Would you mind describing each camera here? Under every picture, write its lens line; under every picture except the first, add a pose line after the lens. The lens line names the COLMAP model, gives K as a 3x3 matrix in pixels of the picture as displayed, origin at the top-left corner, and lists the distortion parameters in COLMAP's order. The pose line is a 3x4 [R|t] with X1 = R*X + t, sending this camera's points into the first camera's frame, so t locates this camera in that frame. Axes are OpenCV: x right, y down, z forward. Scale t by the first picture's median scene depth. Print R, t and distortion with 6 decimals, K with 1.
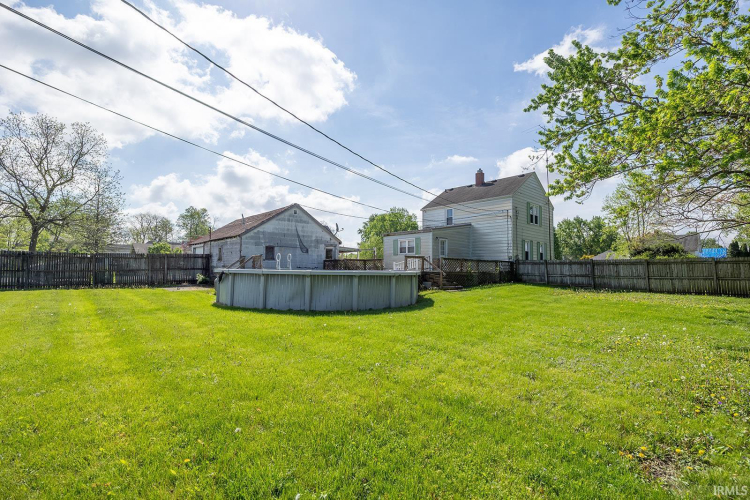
lens RADIAL K [[369.2, 0, 372.3], [0, 369.2, 232.5], [0, 0, 1]] dist [0.000701, 0.000072]
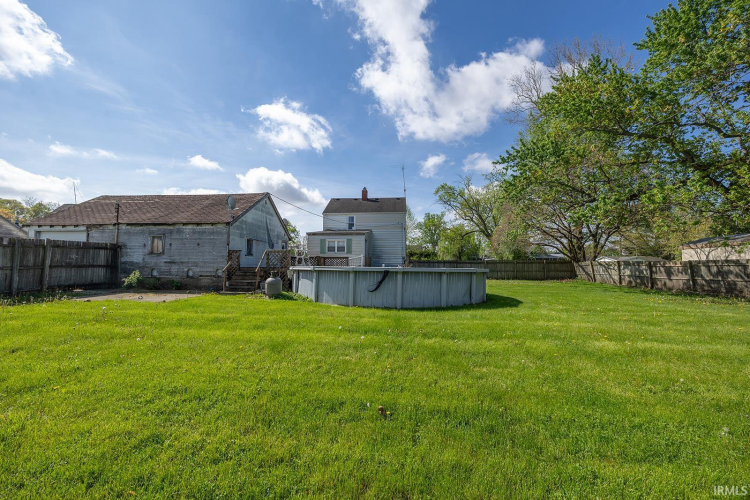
lens RADIAL K [[302.7, 0, 386.3], [0, 302.7, 243.9], [0, 0, 1]] dist [-0.000742, 0.000878]
pose [[0.705763, 0.051272, 0.706590, -0.492523], [-0.071508, 0.997440, -0.000953, 0.023704], [-0.704830, -0.049855, 0.707623, 0.259945]]
